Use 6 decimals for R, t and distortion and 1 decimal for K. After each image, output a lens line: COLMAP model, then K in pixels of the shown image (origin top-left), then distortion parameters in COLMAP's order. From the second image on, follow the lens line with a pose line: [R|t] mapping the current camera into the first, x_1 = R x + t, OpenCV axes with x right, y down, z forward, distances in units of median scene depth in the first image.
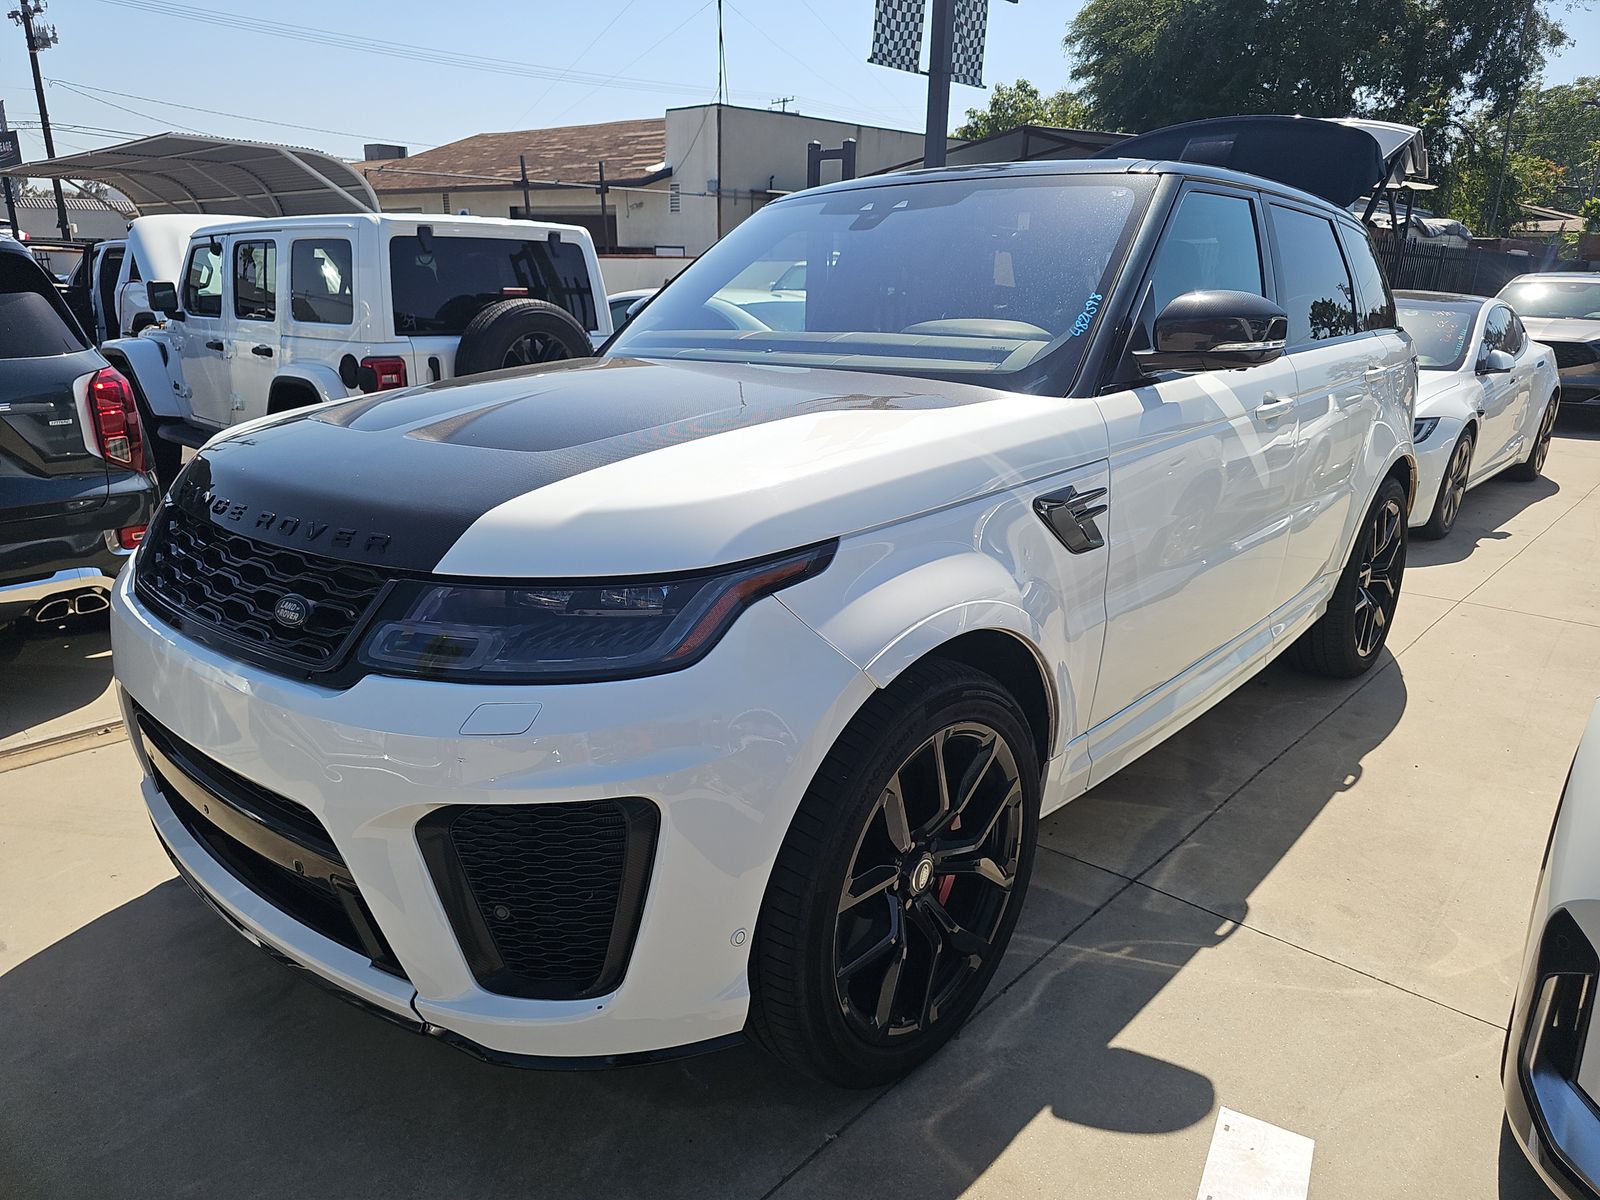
lens RADIAL K [[1051.7, 0, 800.0], [0, 1051.7, 600.0], [0, 0, 1]] dist [0.029855, -0.024087]
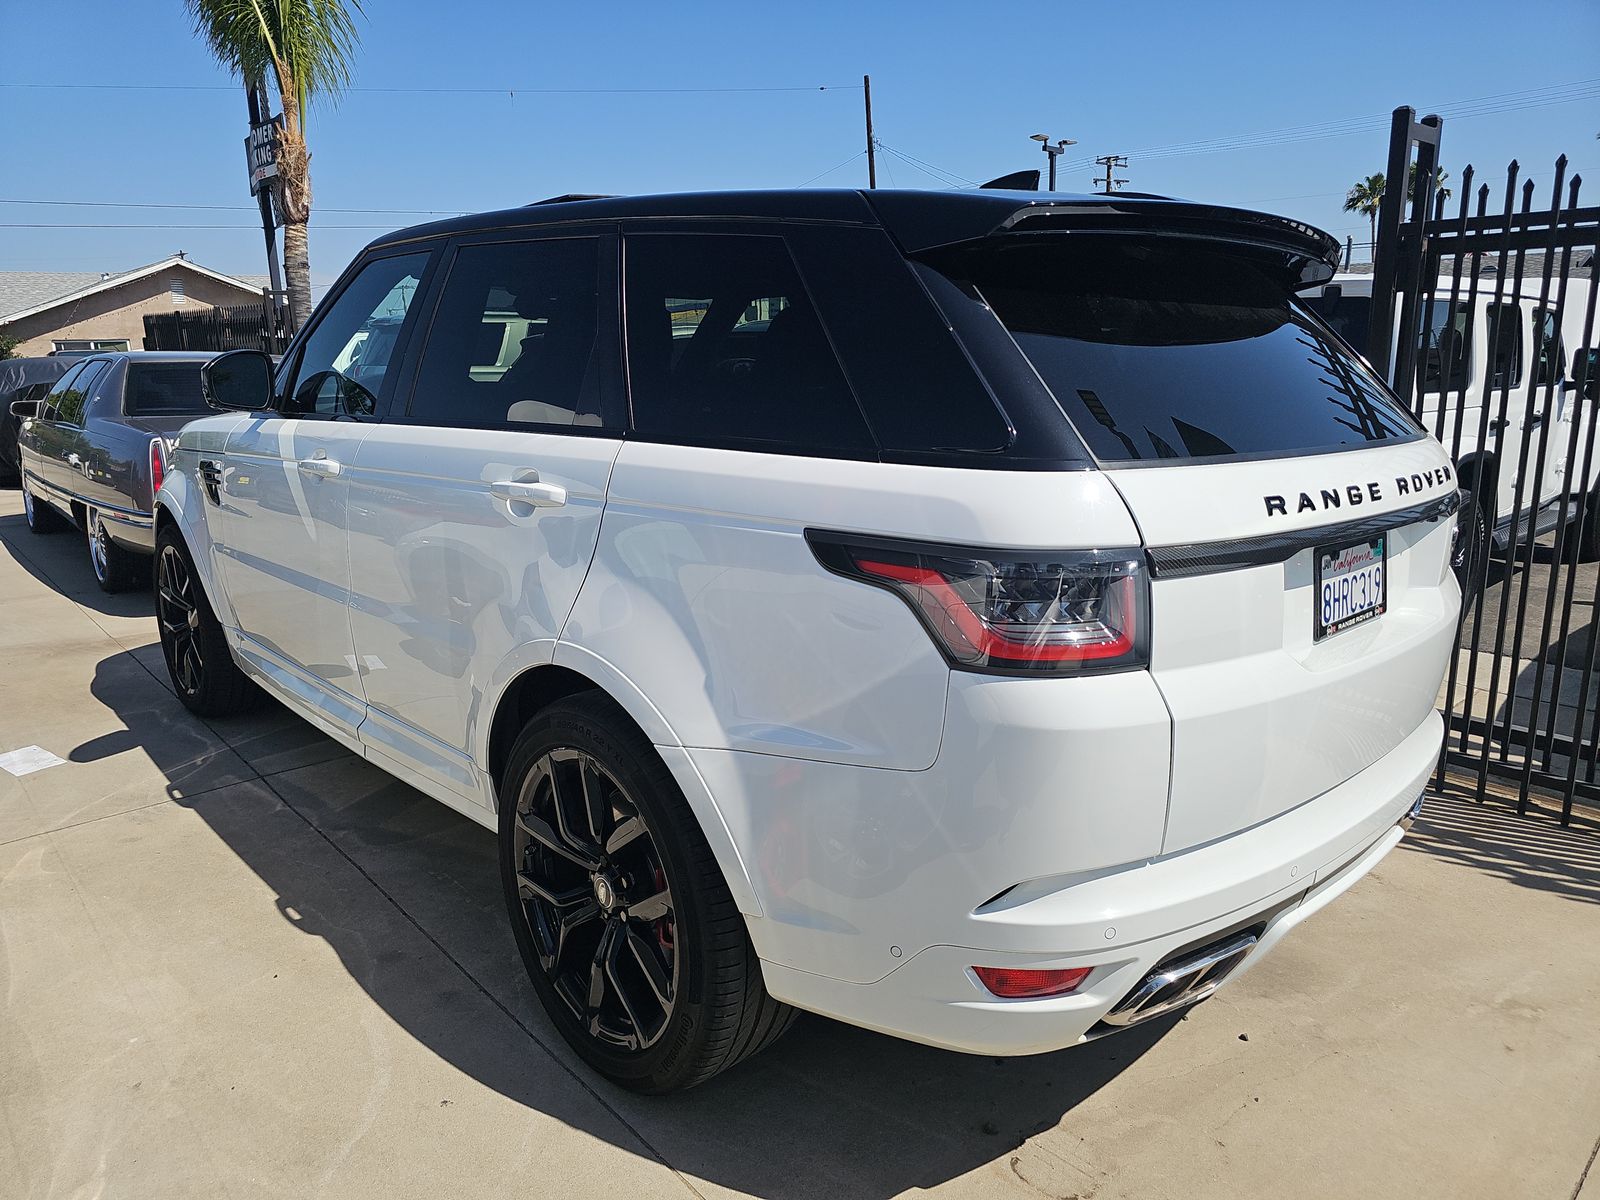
lens RADIAL K [[1051.7, 0, 800.0], [0, 1051.7, 600.0], [0, 0, 1]] dist [0.029855, -0.024087]
pose [[-0.092262, 0.213089, -0.972667, 0.651062], [-0.281270, 0.931474, 0.230744, -0.195024], [0.955183, 0.294871, -0.026004, 0.693456]]
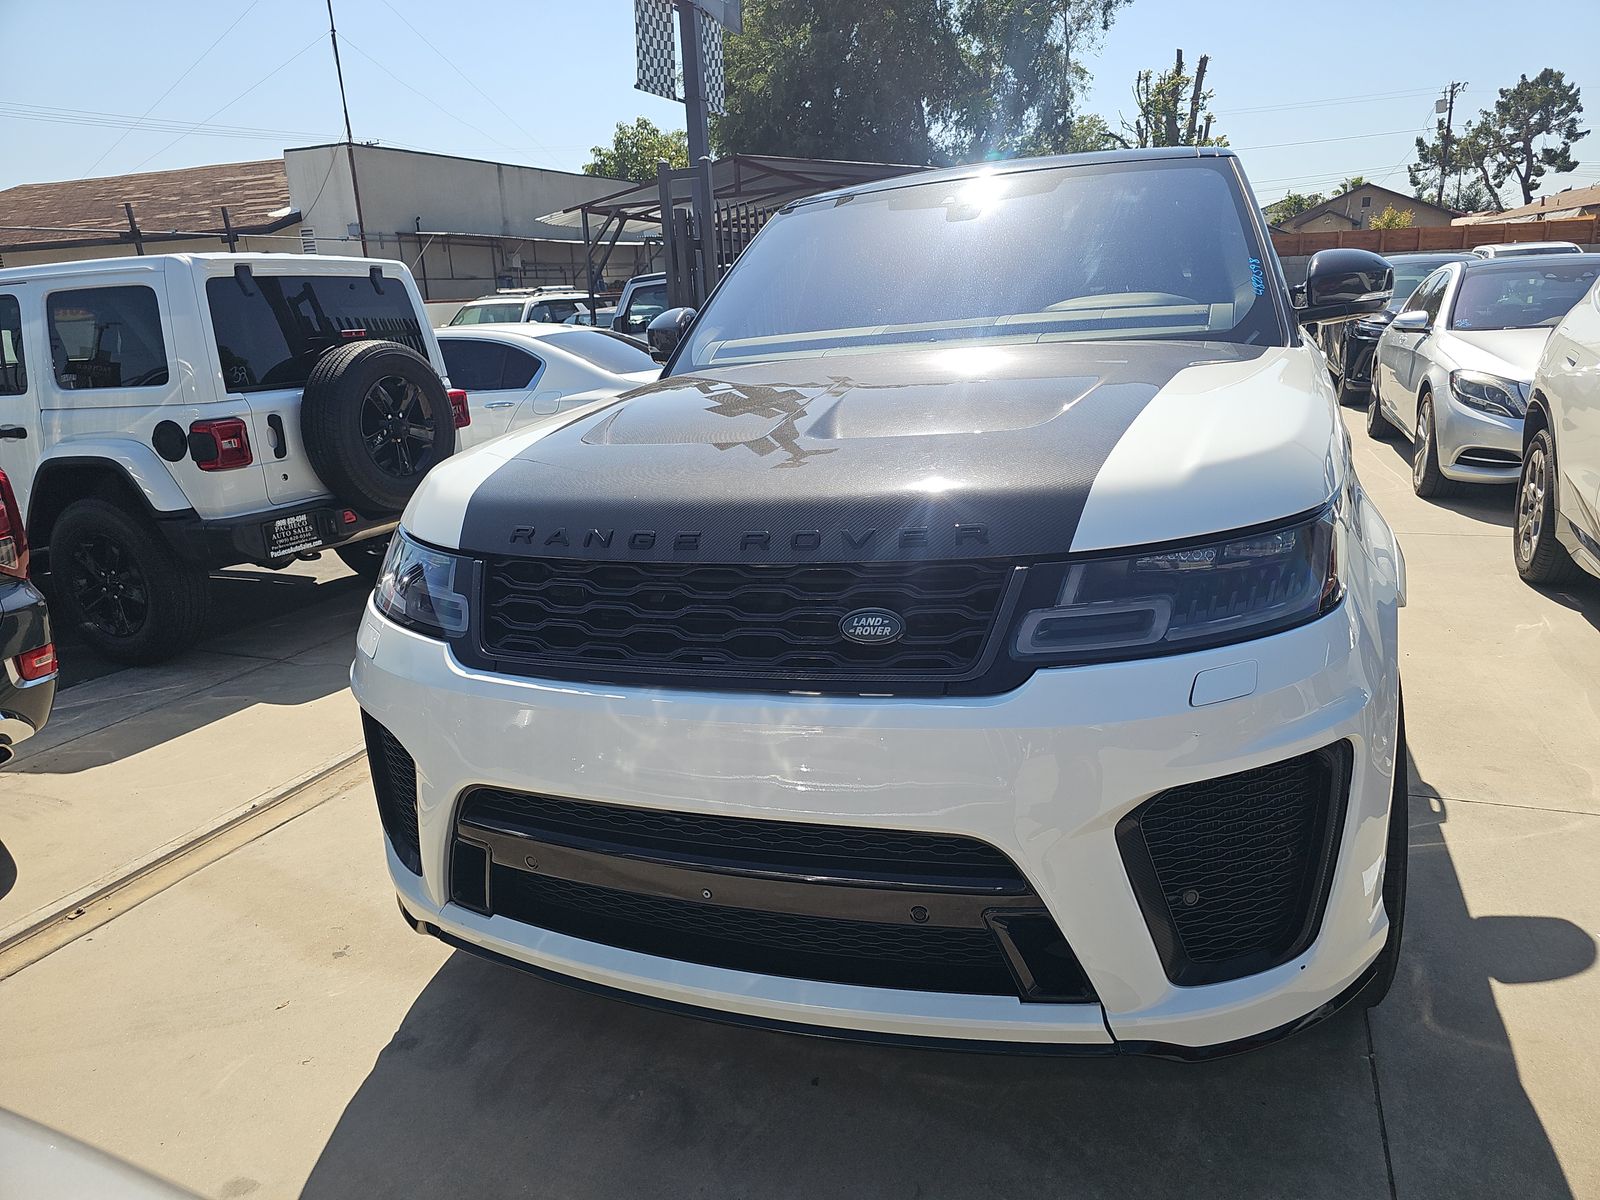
lens RADIAL K [[1055.4, 0, 819.8], [0, 1055.4, 582.8], [0, 0, 1]] dist [0.027261, -0.022478]
pose [[0.932740, -0.151754, 0.327057, -0.214784], [0.167005, 0.985775, -0.018886, -0.004371], [-0.319538, 0.072235, 0.944816, 0.048561]]
